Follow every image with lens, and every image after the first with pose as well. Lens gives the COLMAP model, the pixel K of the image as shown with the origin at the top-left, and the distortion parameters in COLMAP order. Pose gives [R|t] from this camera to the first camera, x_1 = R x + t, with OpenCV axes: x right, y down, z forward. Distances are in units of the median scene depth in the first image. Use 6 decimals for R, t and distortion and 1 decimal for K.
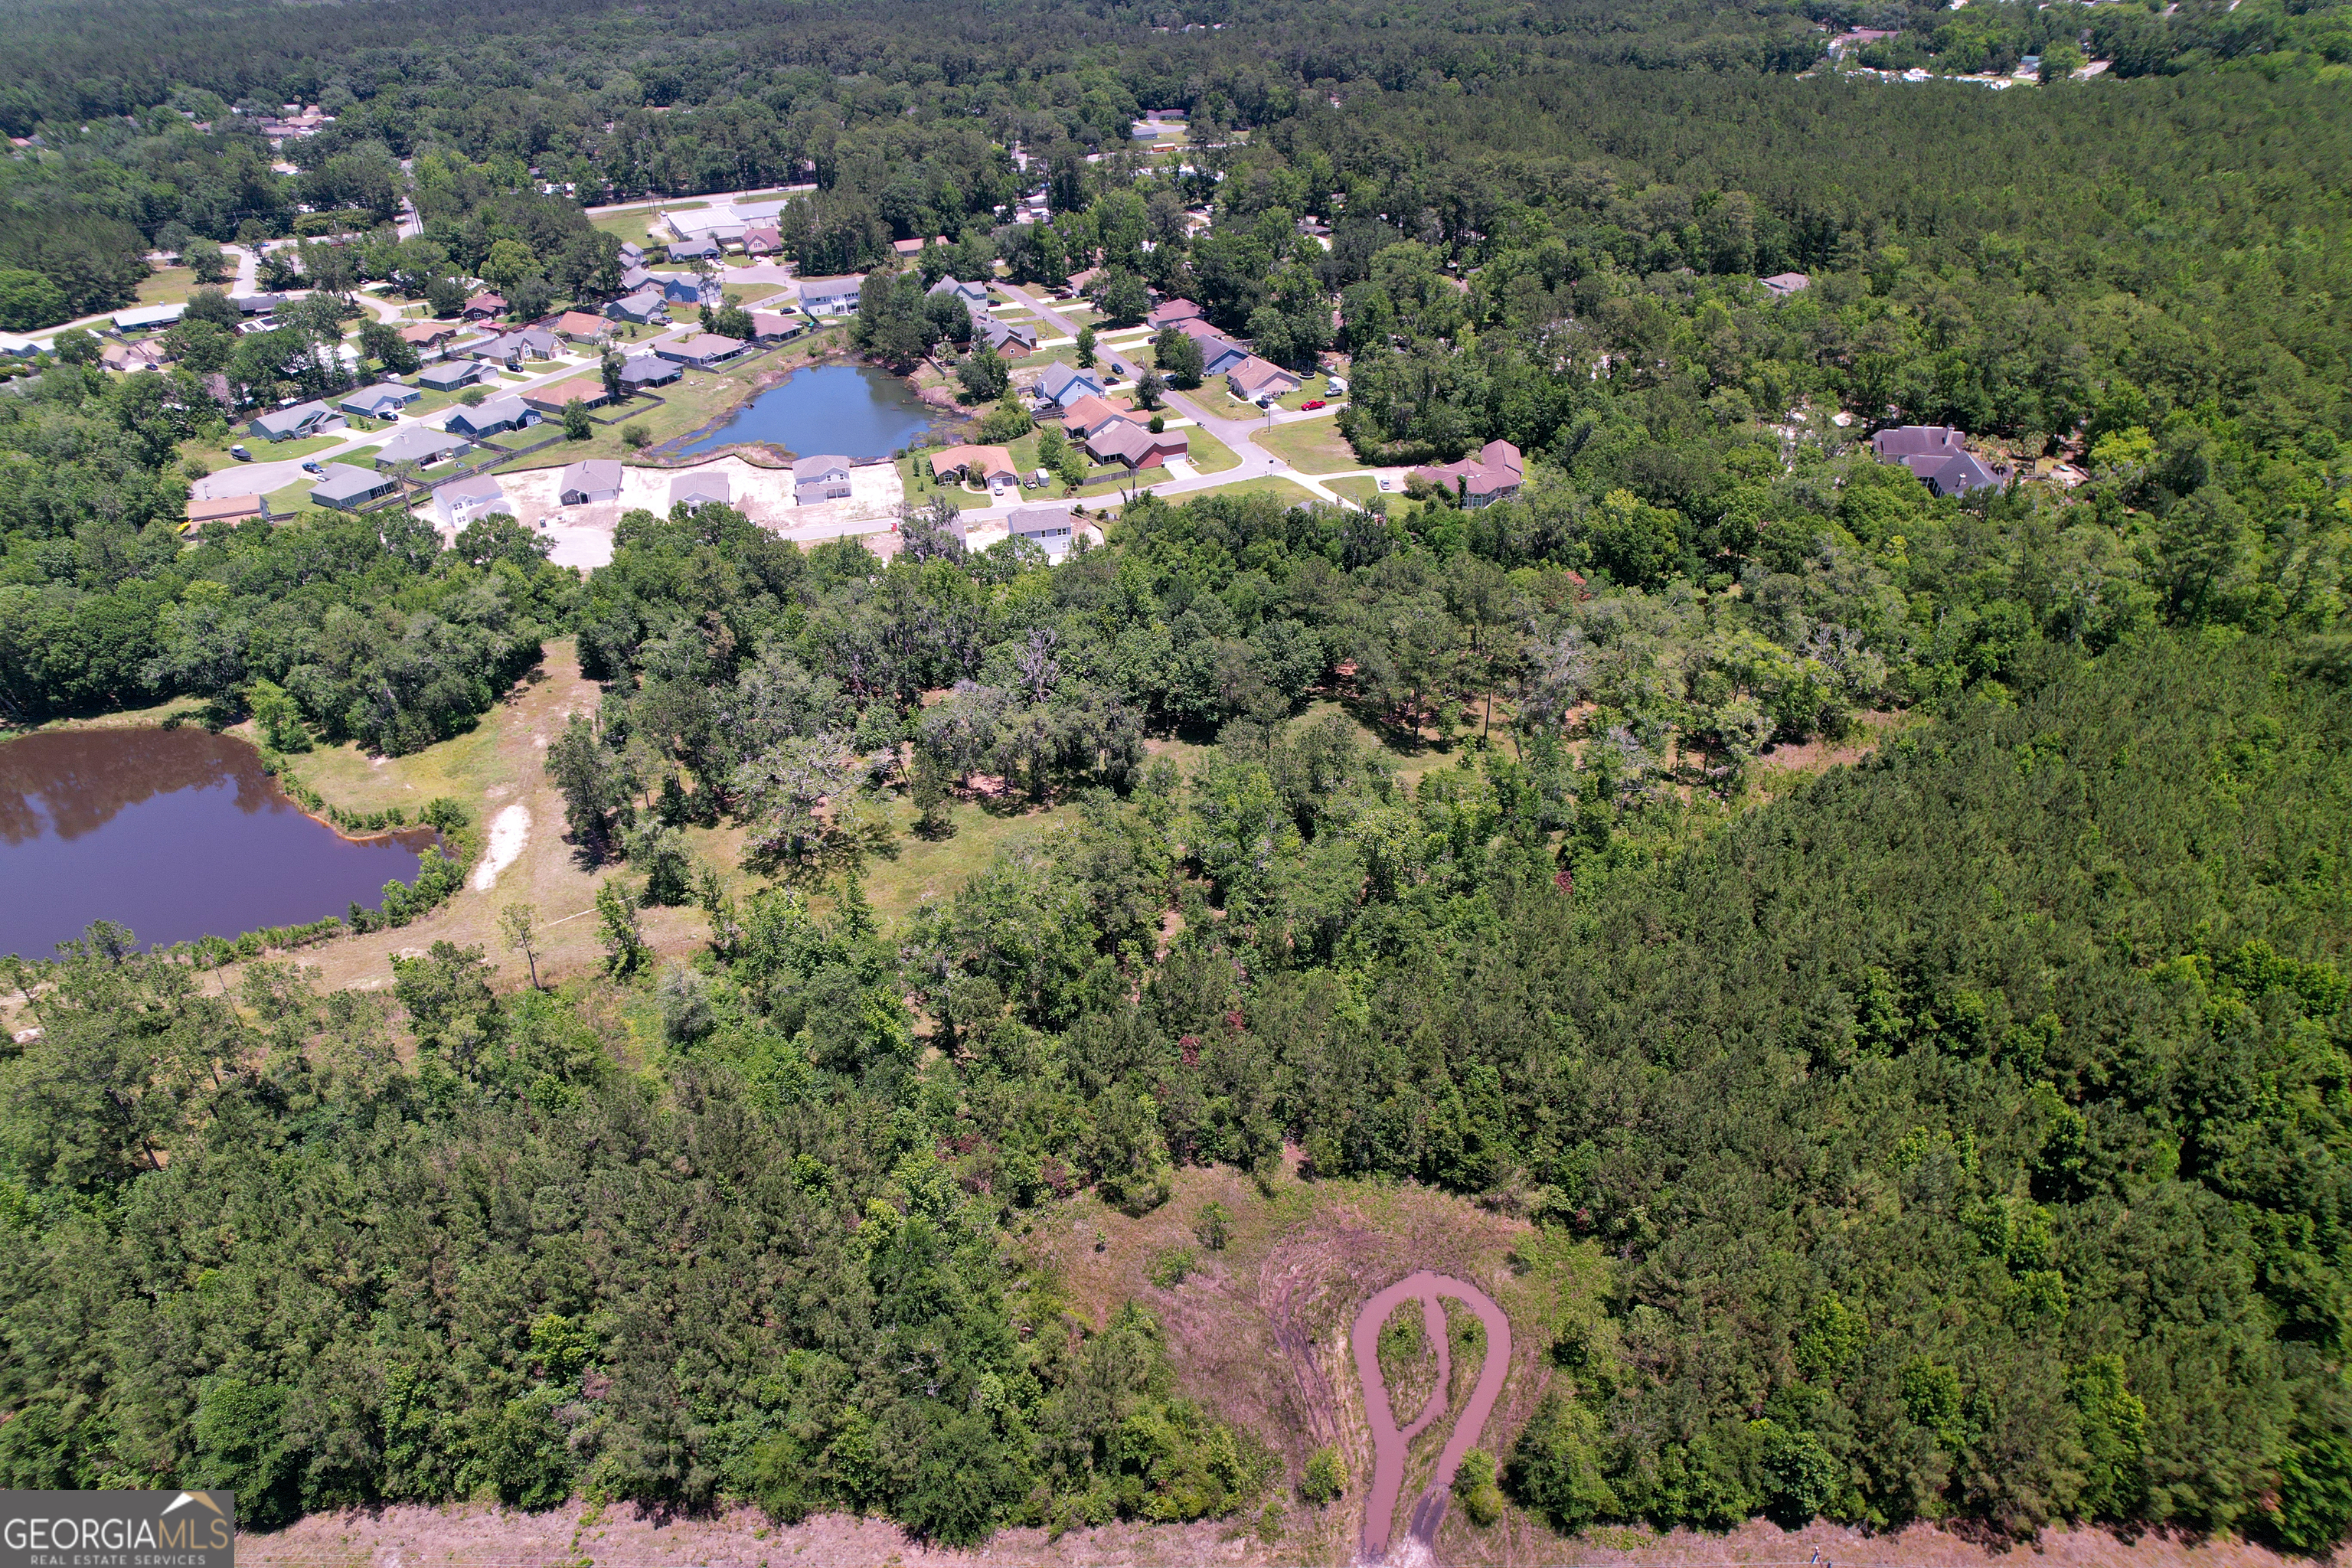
lens RADIAL K [[1495.3, 0, 1189.9], [0, 1495.3, 786.2], [0, 0, 1]] dist [-0.074912, 0.068253]
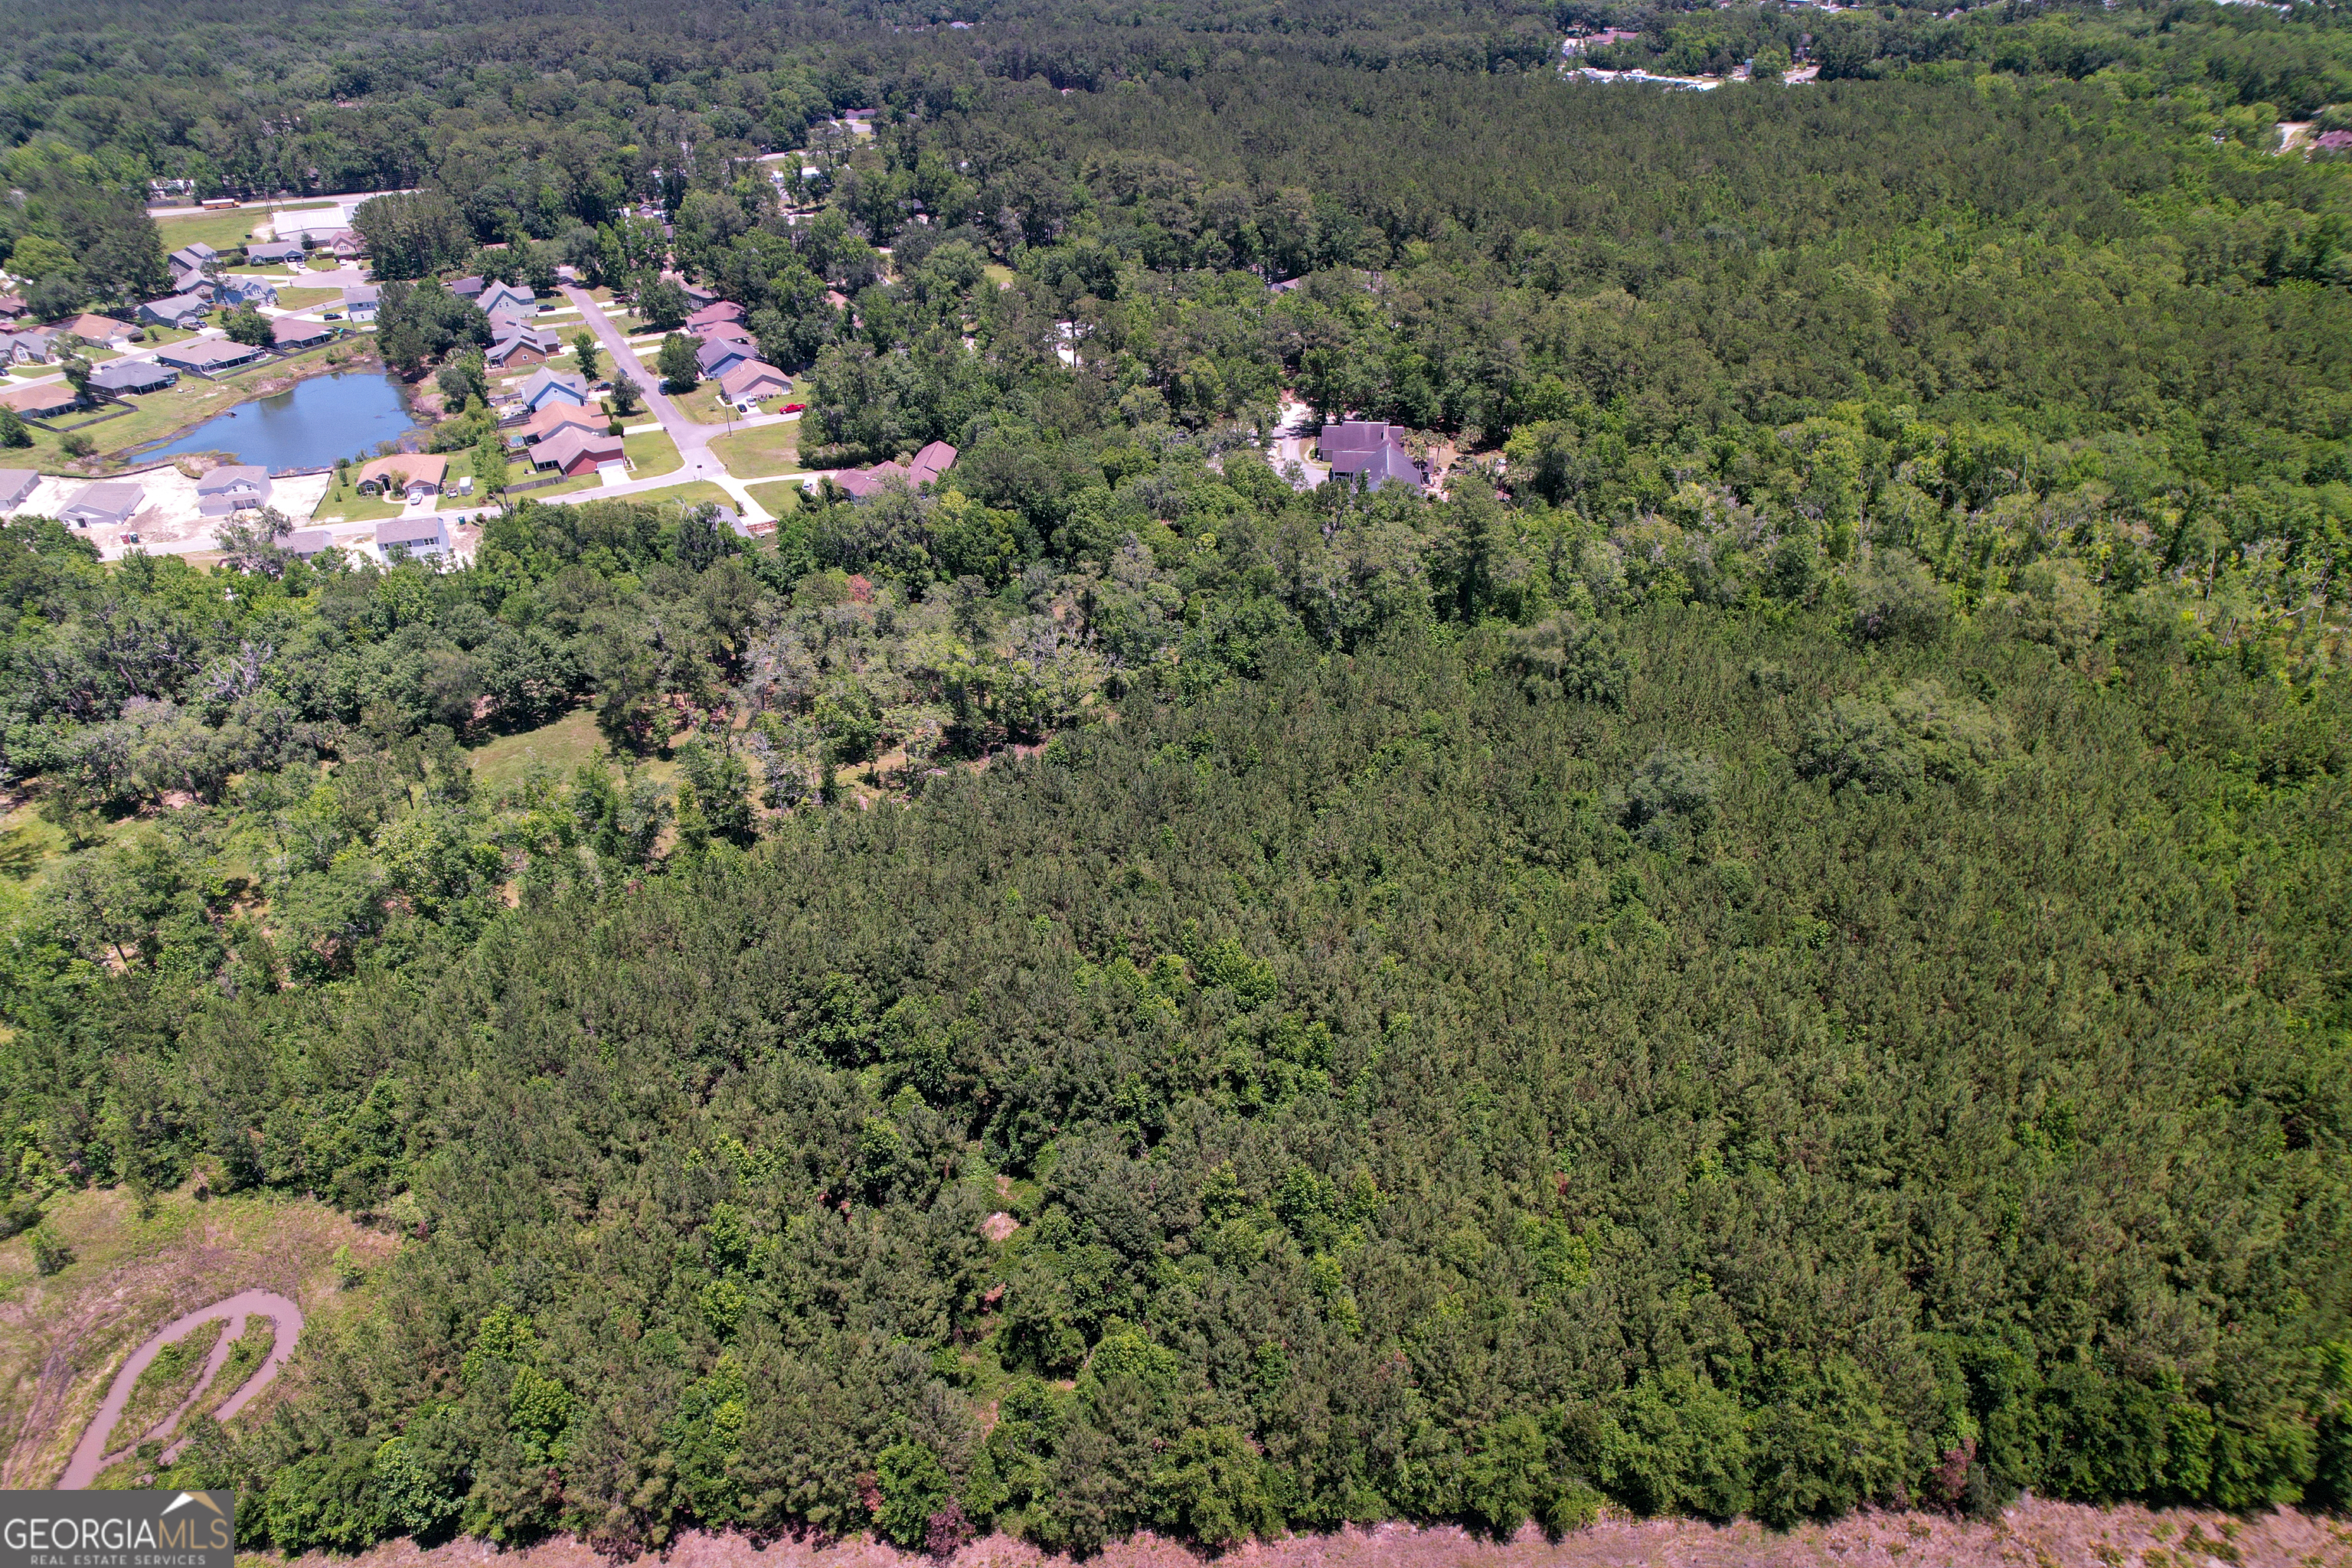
lens RADIAL K [[1495.3, 0, 1191.9], [0, 1495.3, 786.5], [0, 0, 1]] dist [-0.074912, 0.068253]
pose [[0.998396, -0.018103, 0.053641, 0.287180], [0.017984, 0.999835, 0.002691, -0.000562], [-0.053681, -0.001722, 0.998557, -0.006721]]
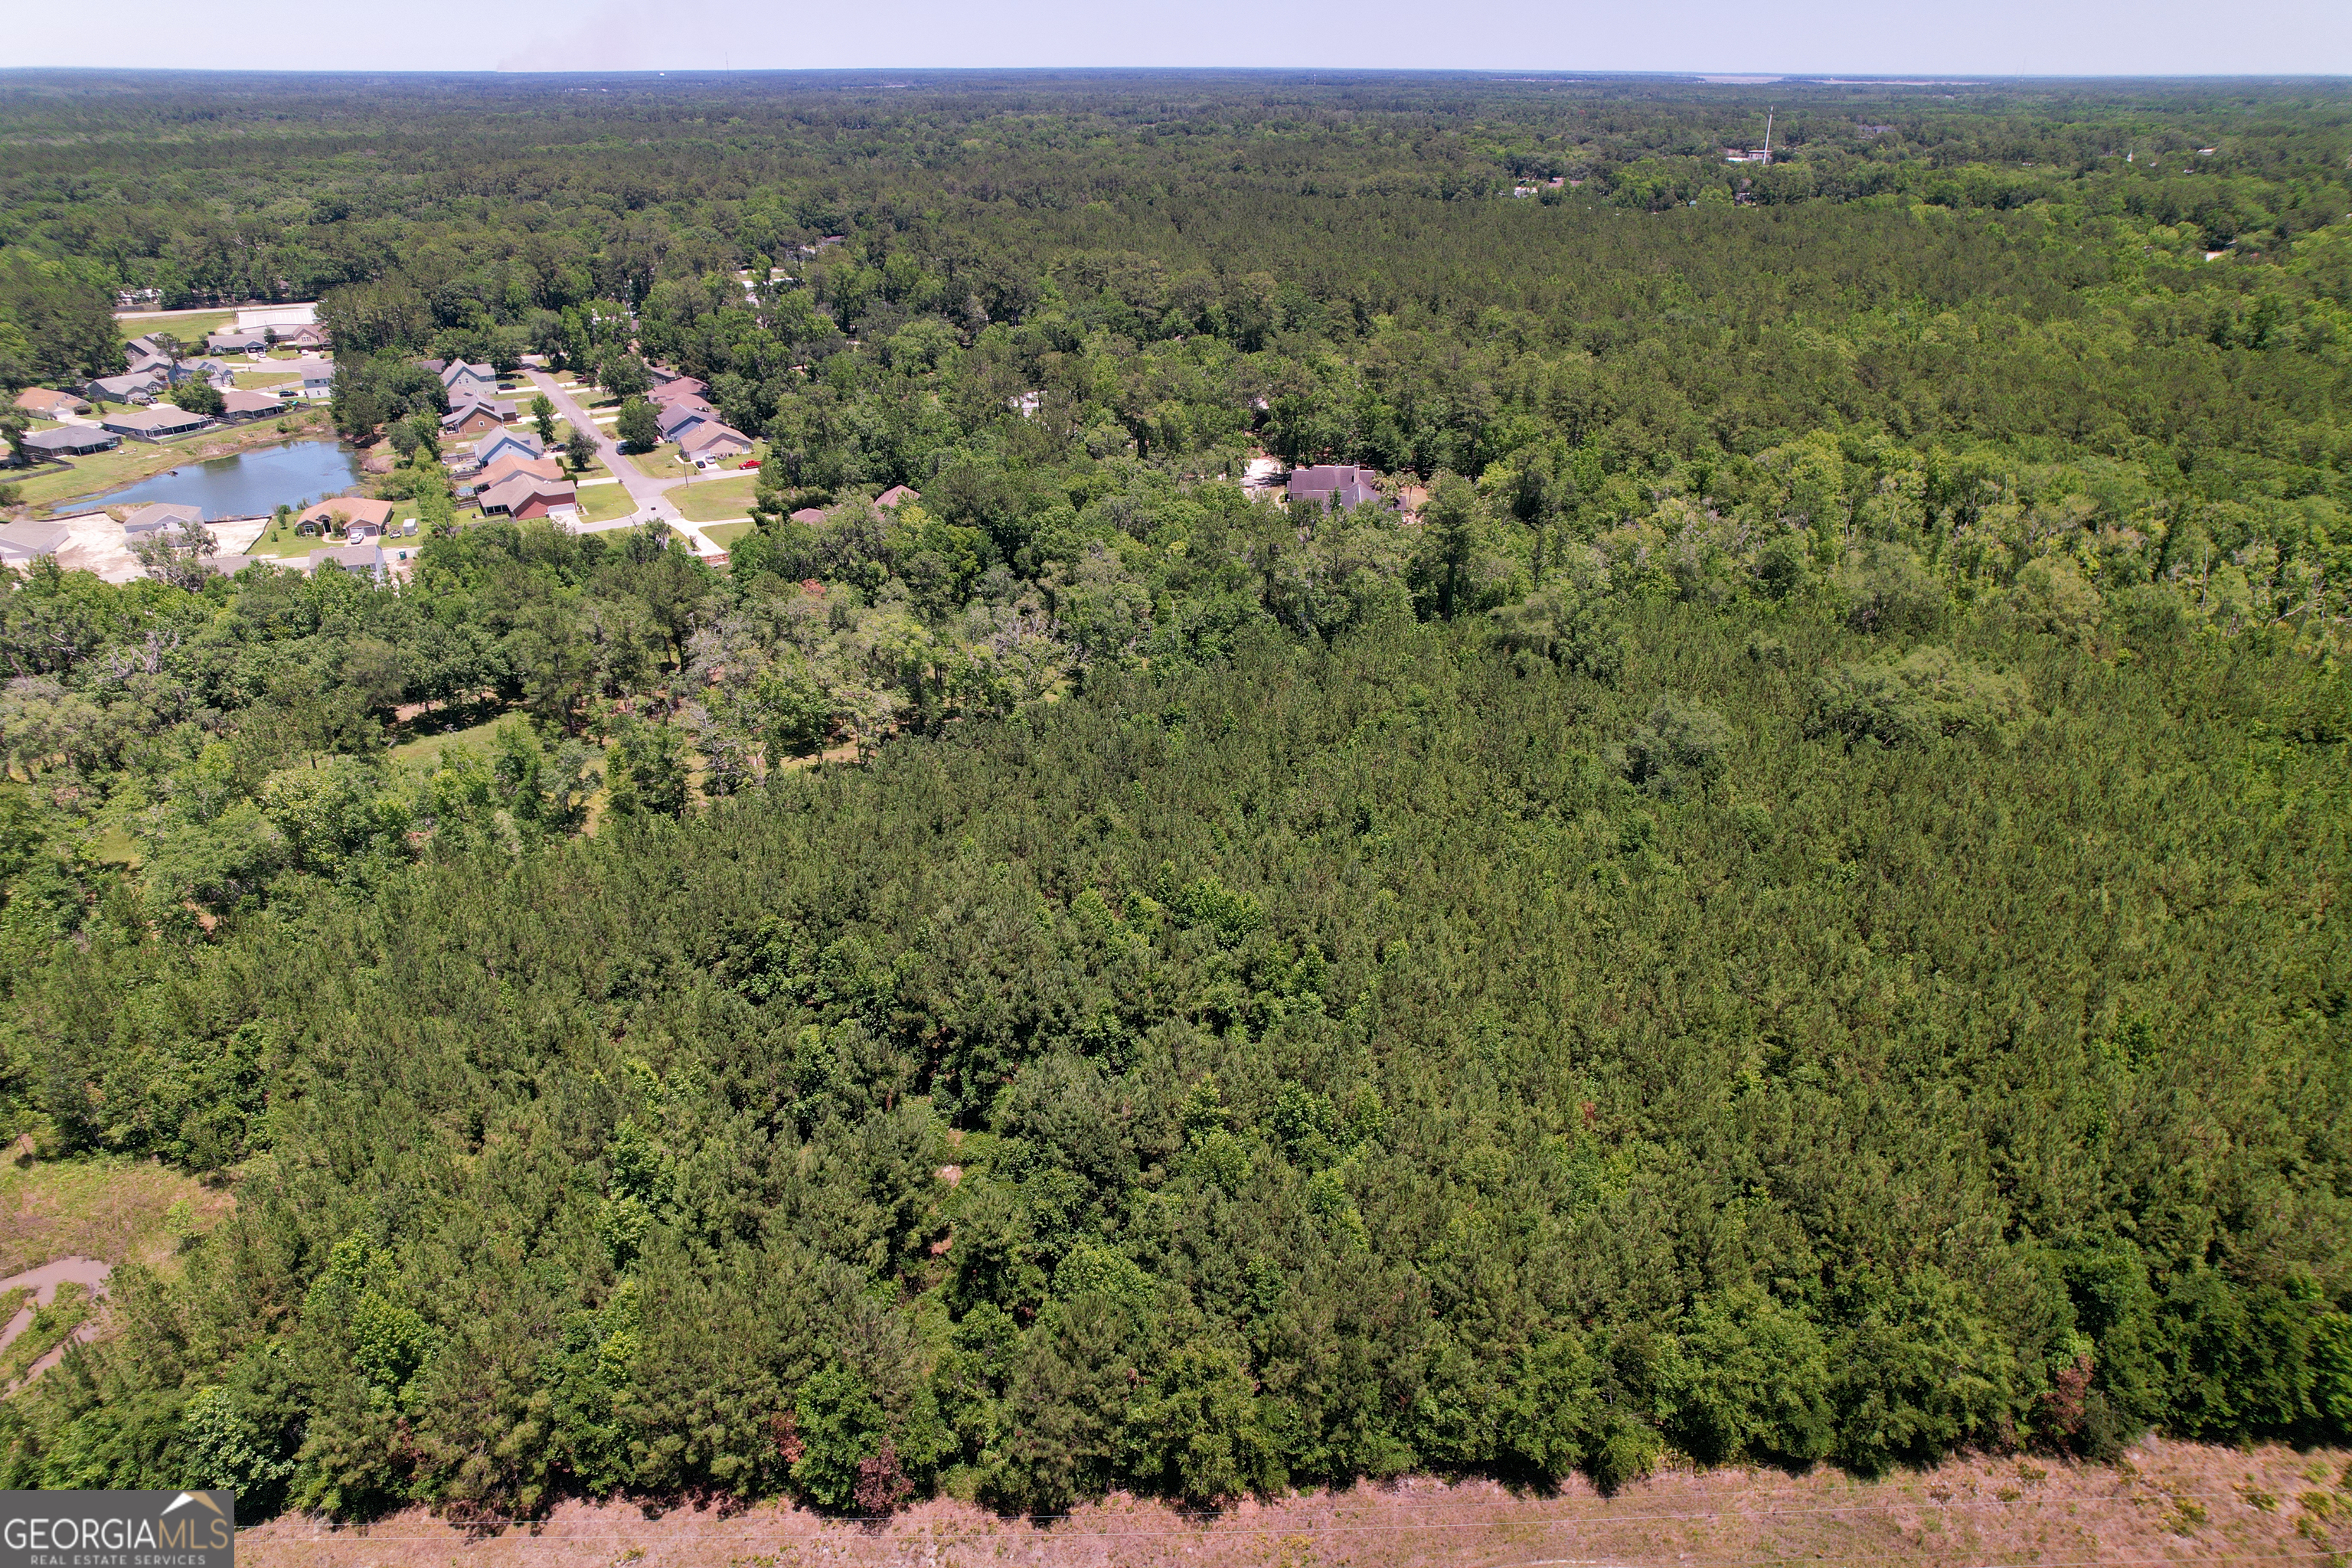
lens RADIAL K [[1495.3, 0, 1193.6], [0, 1495.3, 787.1], [0, 0, 1]] dist [-0.074912, 0.068253]
pose [[0.996750, -0.020976, 0.077784, 0.286609], [0.029115, 0.994044, -0.105019, 0.064442], [-0.075118, 0.106943, 0.991423, 0.033840]]
